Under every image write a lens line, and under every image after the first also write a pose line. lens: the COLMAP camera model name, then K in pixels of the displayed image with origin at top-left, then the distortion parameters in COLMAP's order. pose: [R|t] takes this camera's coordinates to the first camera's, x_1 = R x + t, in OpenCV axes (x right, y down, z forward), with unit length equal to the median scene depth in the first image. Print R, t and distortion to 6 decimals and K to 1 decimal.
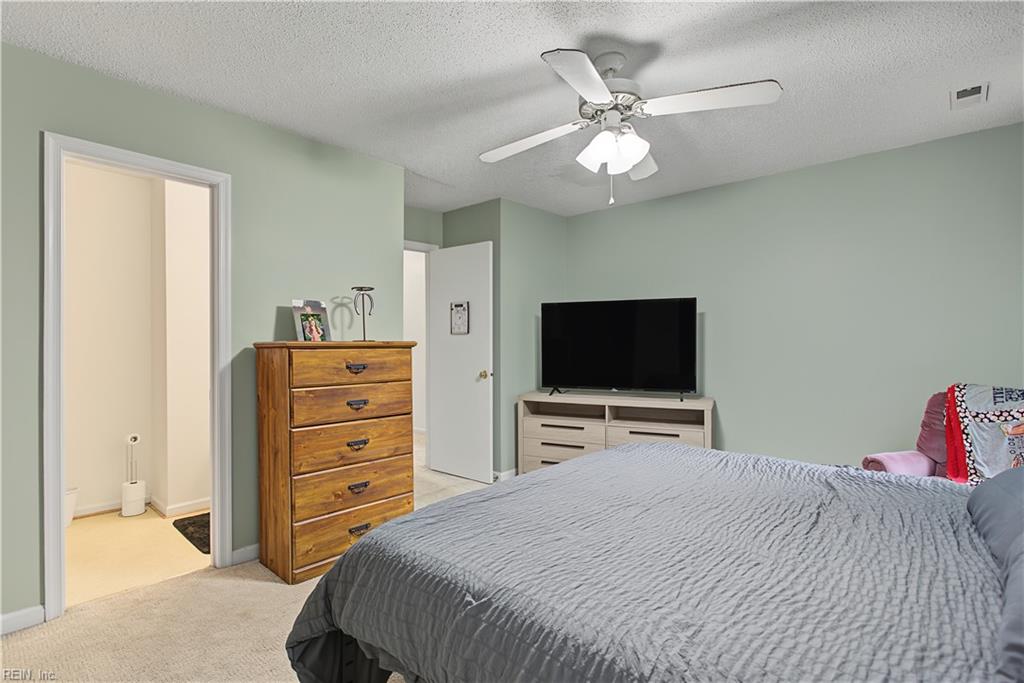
lens RADIAL K [[501.9, 0, 503.7], [0, 501.9, 345.6], [0, 0, 1]] dist [-0.003867, 0.000904]
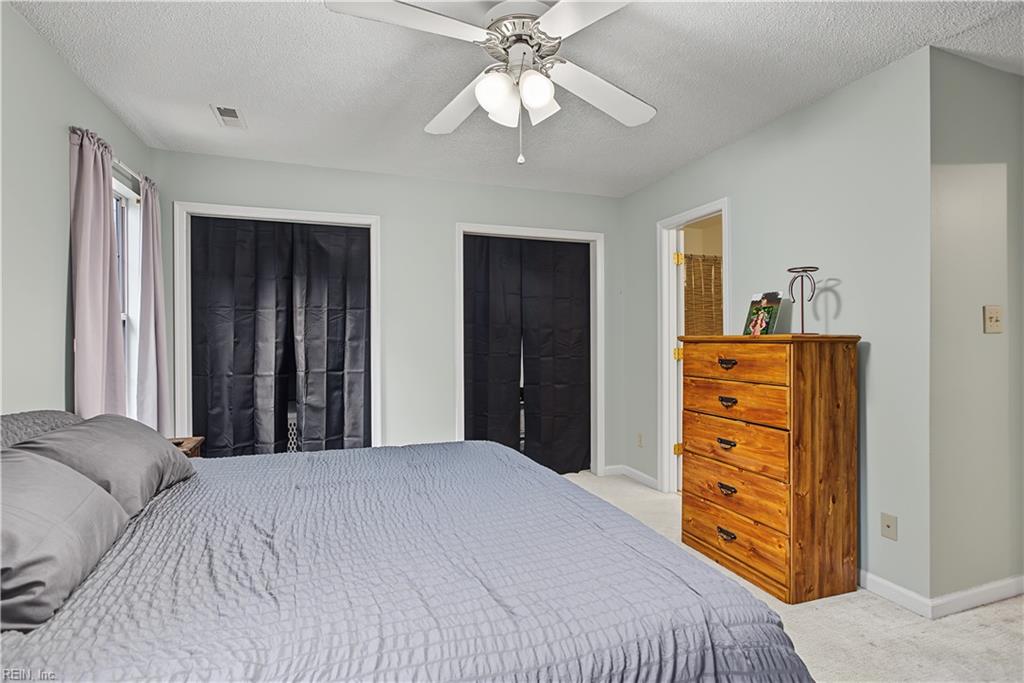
lens RADIAL K [[501.9, 0, 503.7], [0, 501.9, 345.6], [0, 0, 1]] dist [-0.003867, 0.000904]
pose [[-0.493110, 0.009842, -0.869911, 0.729520], [-0.000978, 0.999929, 0.011868, 0.000083], [0.869966, 0.006703, -0.493066, 1.084265]]
